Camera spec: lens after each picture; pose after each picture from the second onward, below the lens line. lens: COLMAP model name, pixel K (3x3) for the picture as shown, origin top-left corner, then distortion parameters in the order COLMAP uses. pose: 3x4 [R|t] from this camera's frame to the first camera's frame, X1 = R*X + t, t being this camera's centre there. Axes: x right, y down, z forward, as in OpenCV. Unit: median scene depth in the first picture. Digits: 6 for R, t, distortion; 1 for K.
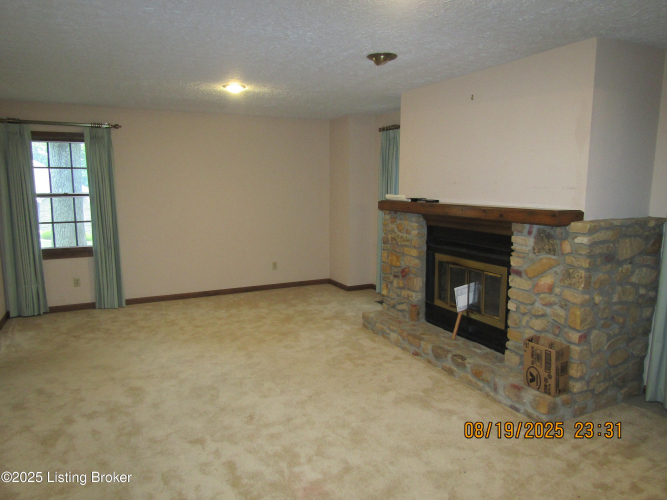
lens RADIAL K [[477.8, 0, 330.8], [0, 477.8, 249.4], [0, 0, 1]] dist [-0.006116, 0.003146]
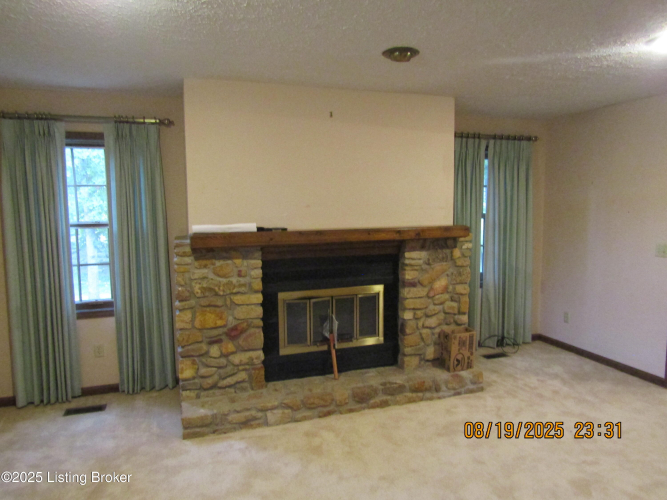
lens RADIAL K [[477.8, 0, 331.2], [0, 477.8, 250.4], [0, 0, 1]] dist [-0.006116, 0.003146]
pose [[0.118212, -0.100824, 0.987857, -0.675896], [0.151160, 0.985065, 0.082450, -0.139345], [-0.981416, 0.139578, 0.131687, 0.948888]]
